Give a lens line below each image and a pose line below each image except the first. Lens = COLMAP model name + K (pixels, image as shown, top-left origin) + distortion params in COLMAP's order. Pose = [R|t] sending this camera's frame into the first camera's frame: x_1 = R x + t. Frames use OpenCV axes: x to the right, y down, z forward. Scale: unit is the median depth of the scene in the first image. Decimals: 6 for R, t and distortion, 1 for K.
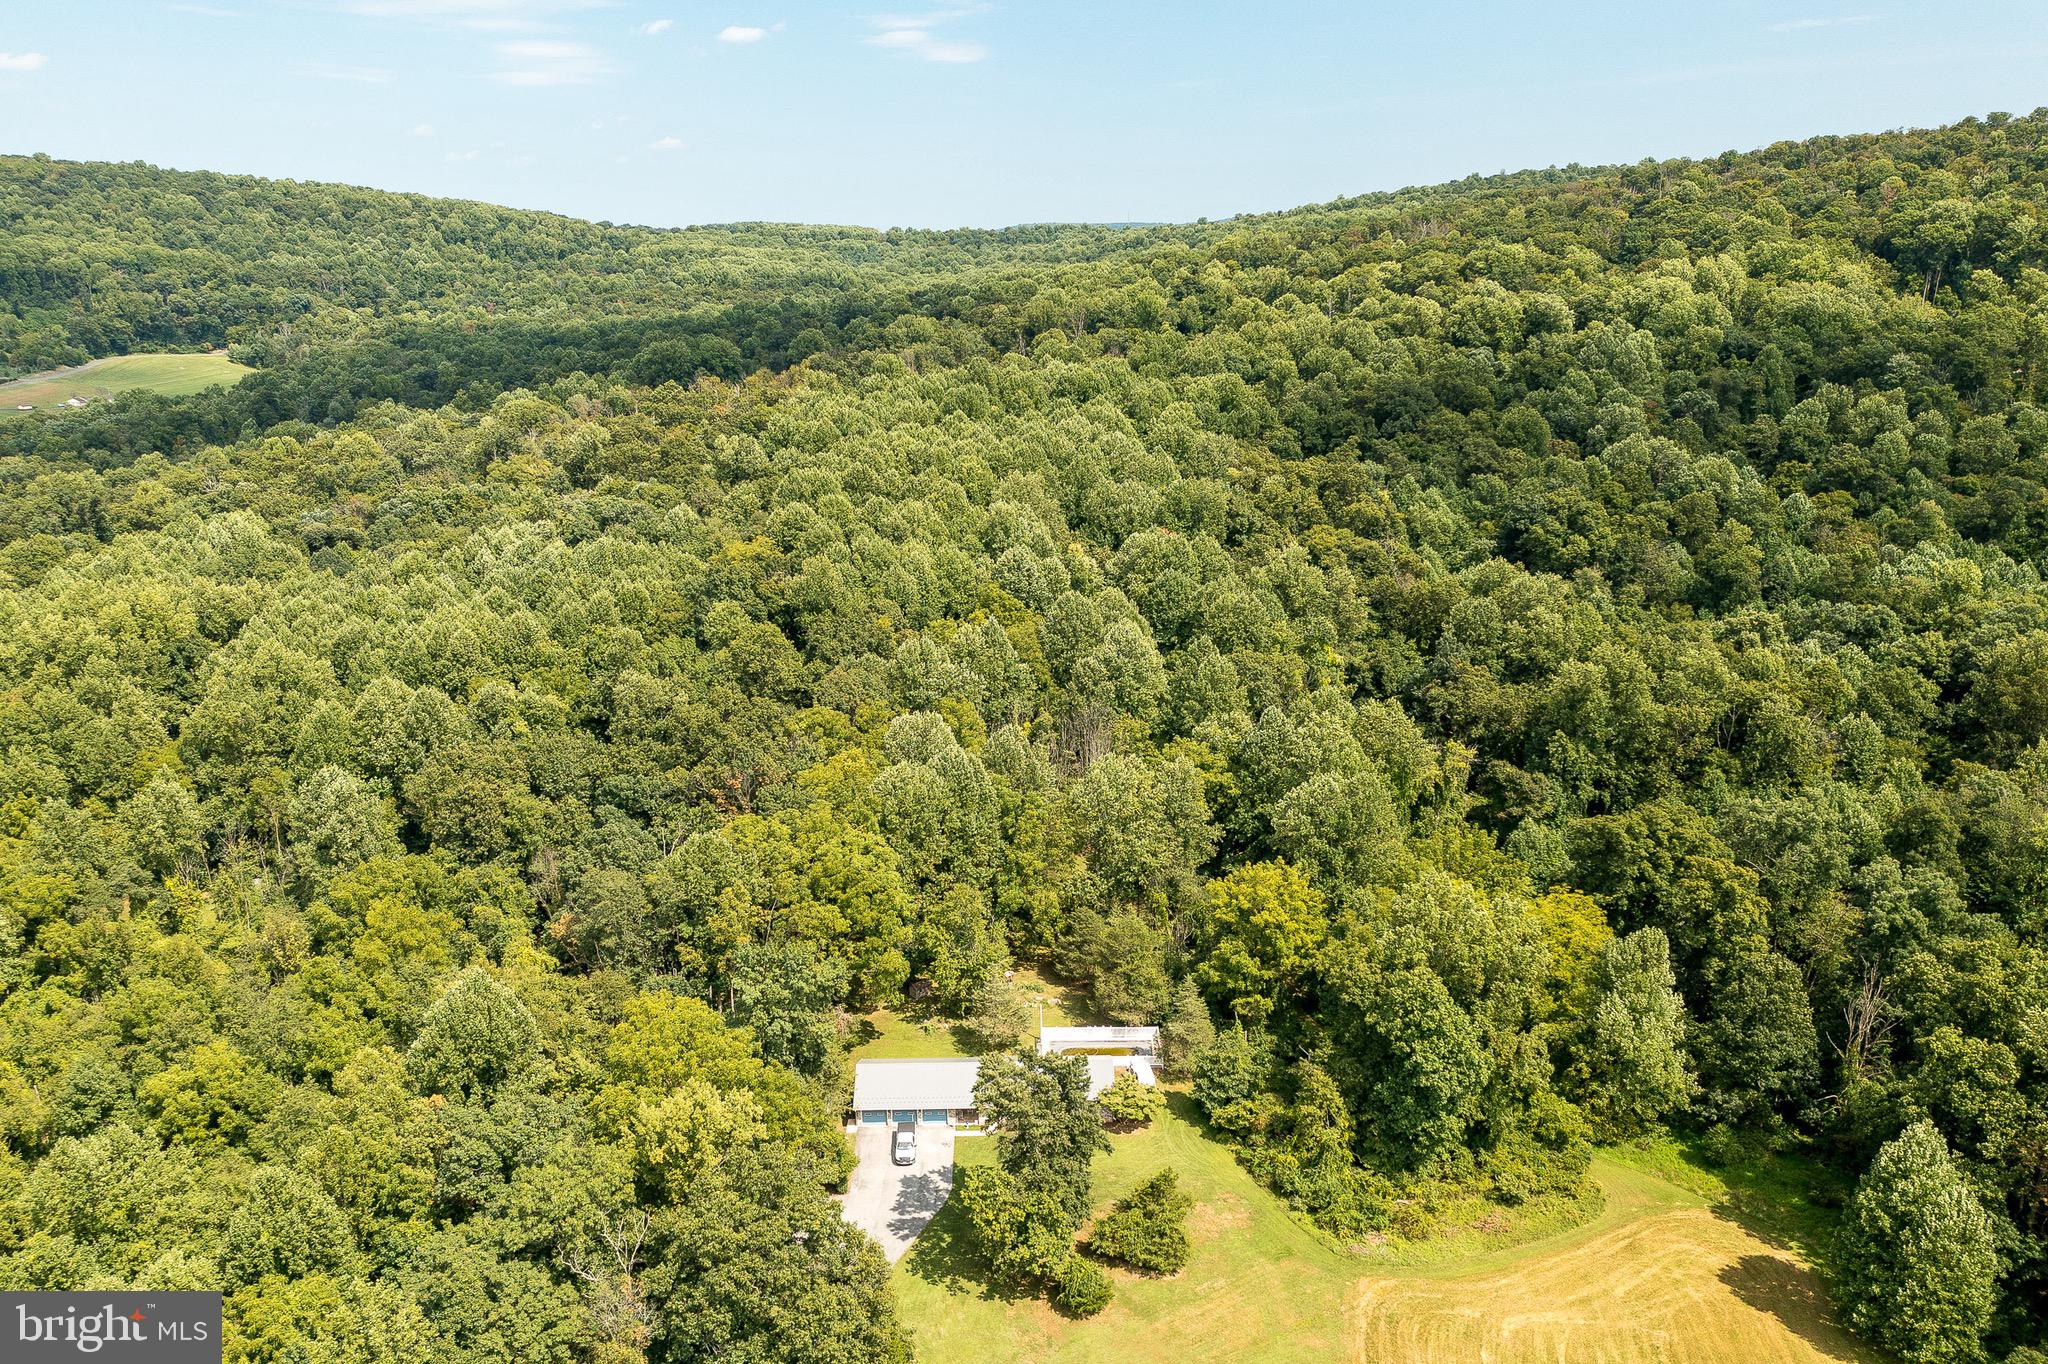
lens RADIAL K [[1662.4, 0, 1026.4], [0, 1662.4, 796.5], [0, 0, 1]] dist [-0.011859, 0.000366]
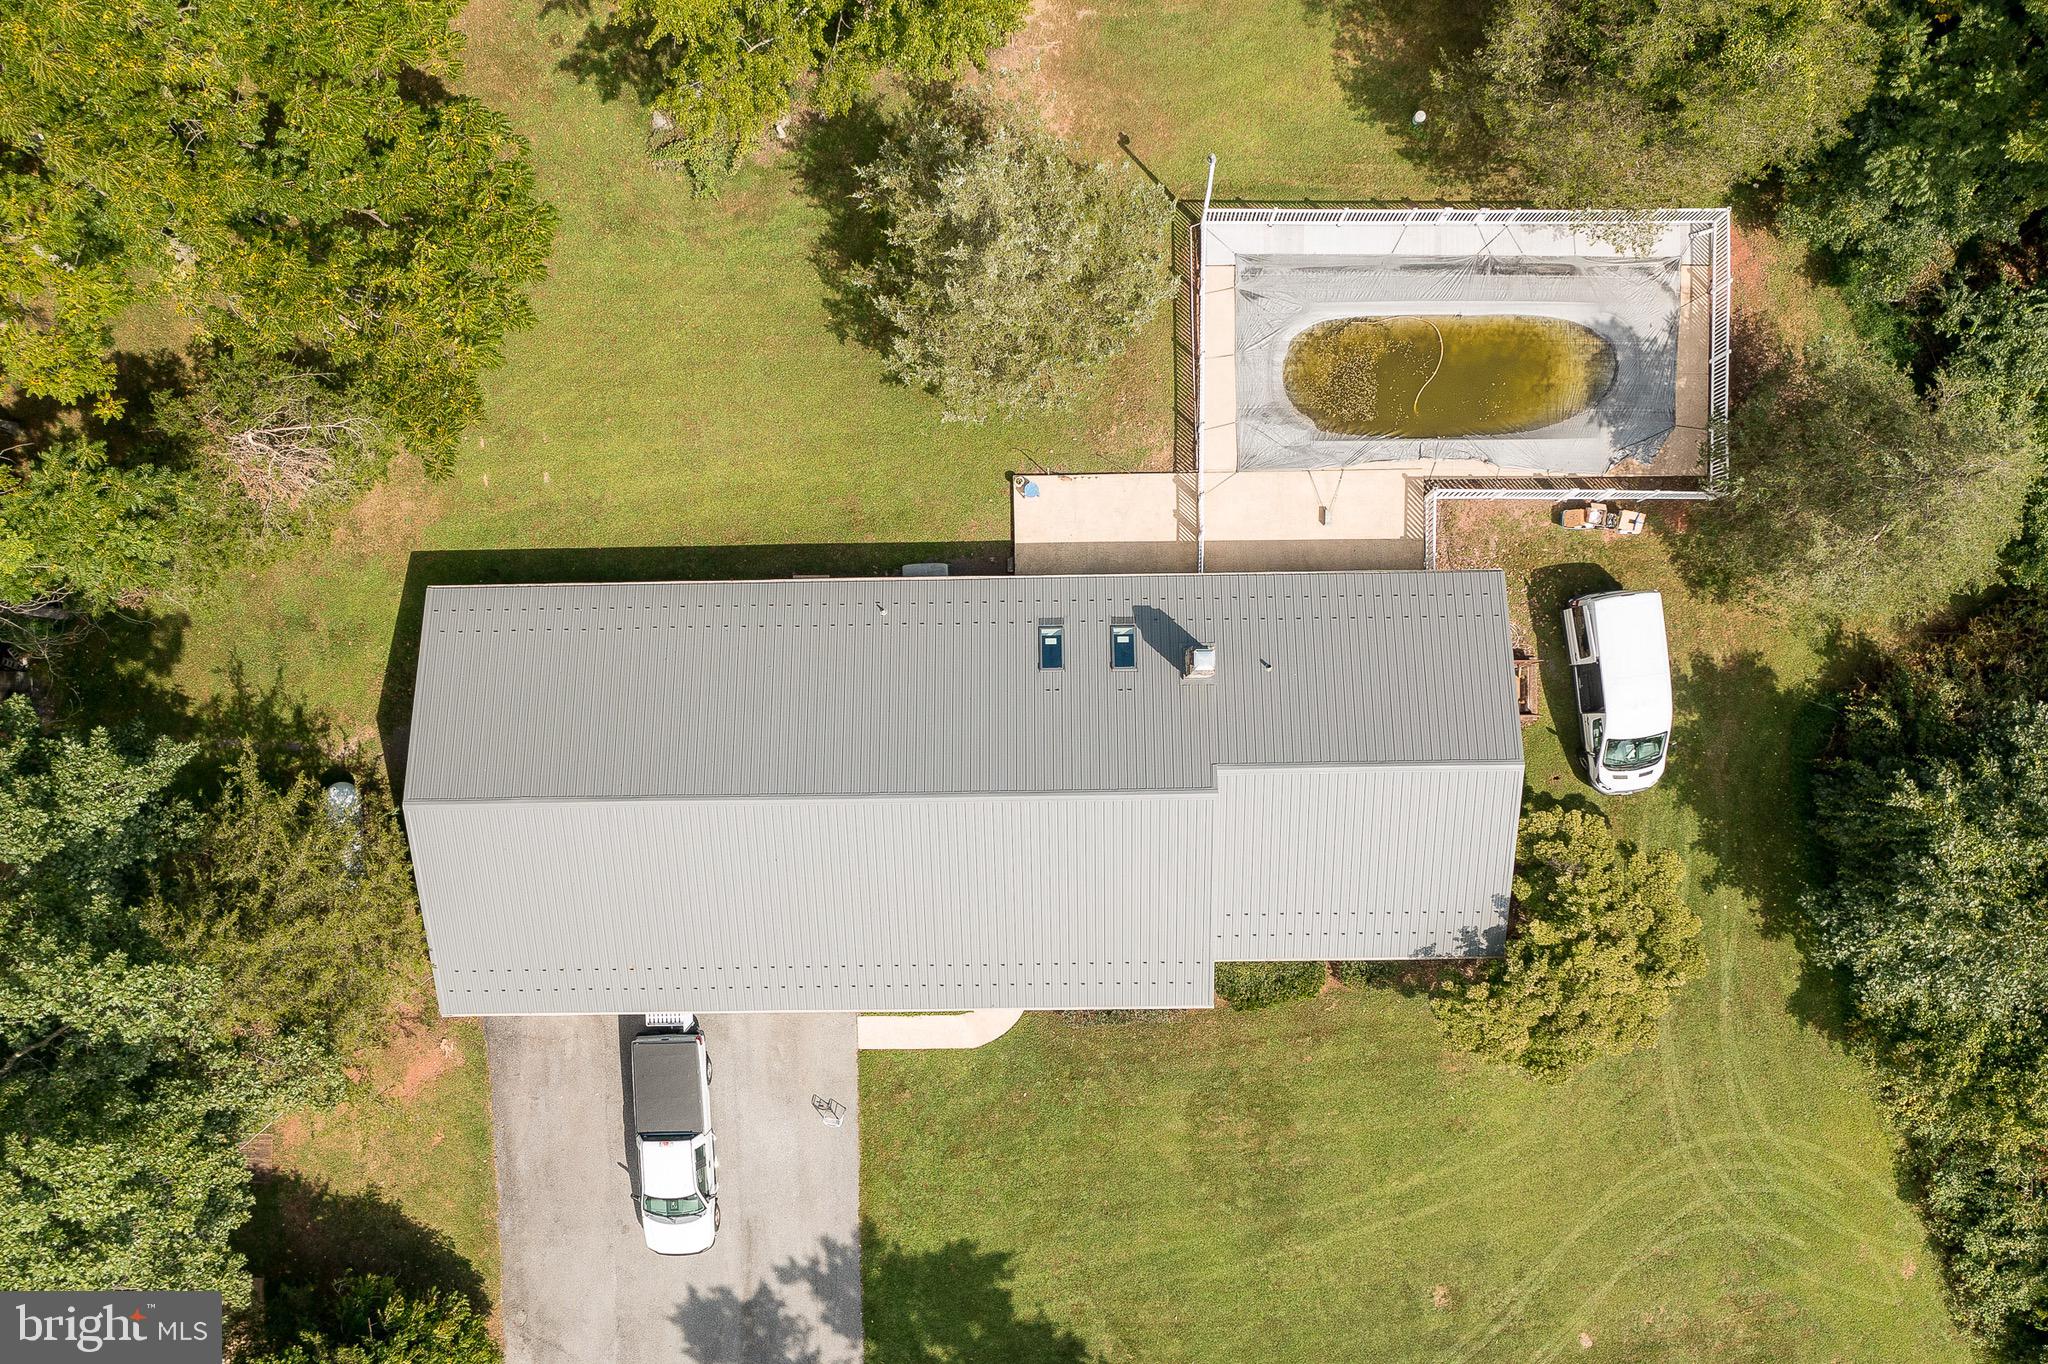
lens RADIAL K [[1878.1, 0, 1050.8], [0, 1878.1, 788.2], [0, 0, 1]] dist [0.002242, 0.005508]
pose [[0.999989, 0.003653, -0.003013, -0.010476], [0.001915, 0.269797, 0.962915, -0.080785], [0.004330, -0.962910, 0.269787, 0.841722]]
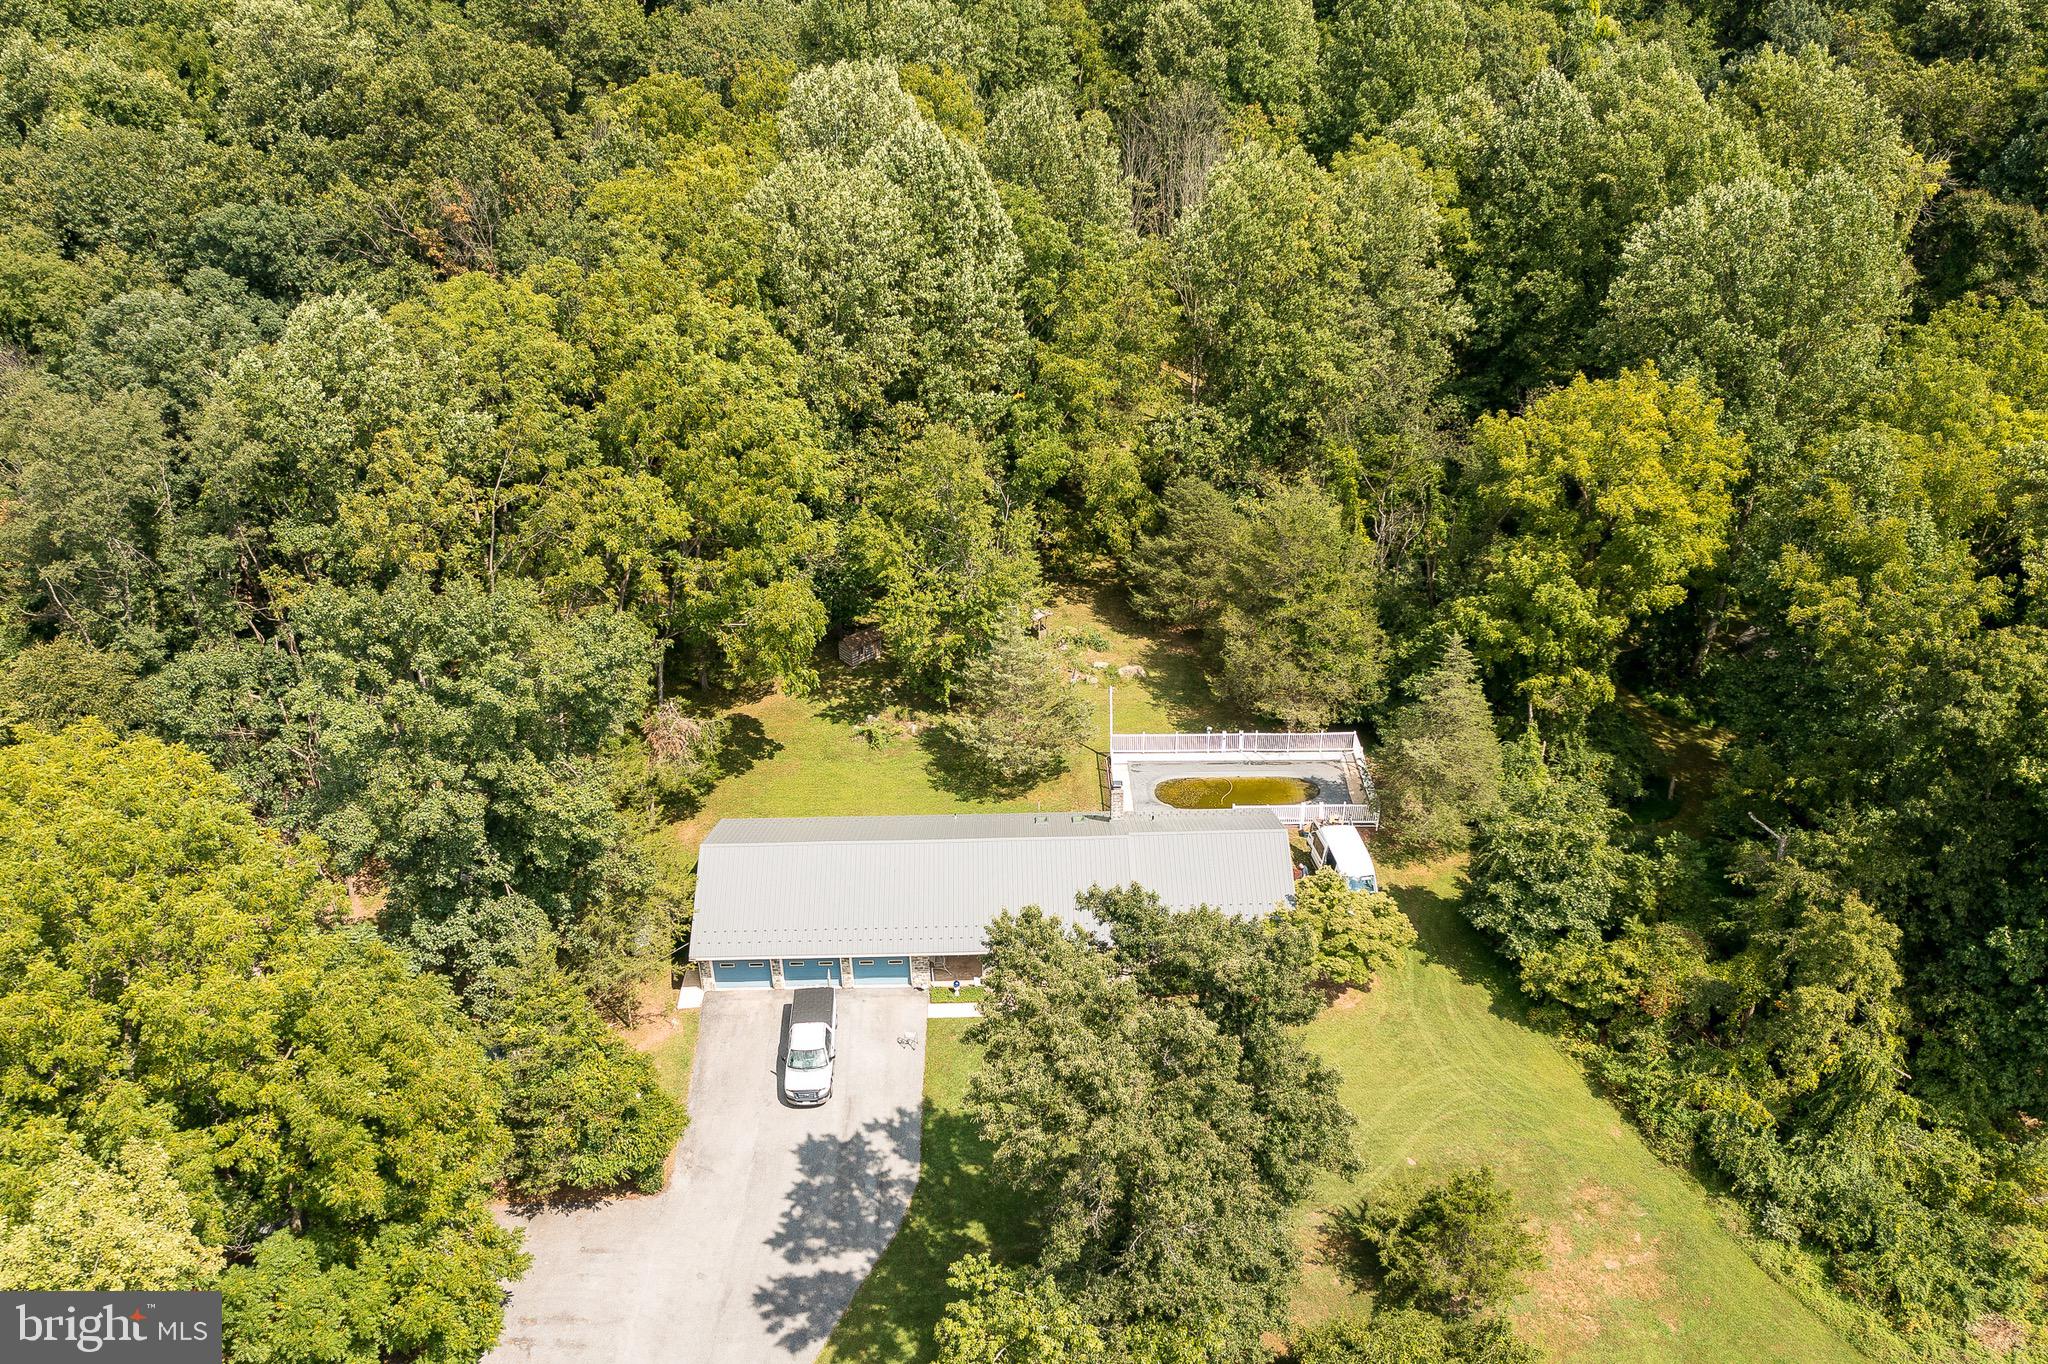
lens RADIAL K [[1662.4, 0, 1020.7], [0, 1662.4, 800.3], [0, 0, 1]] dist [-0.011859, 0.000366]
pose [[0.999992, -0.003377, -0.002184, -0.015647], [0.003824, 0.966667, 0.256008, 0.034501], [0.001247, -0.256015, 0.966672, 0.523772]]
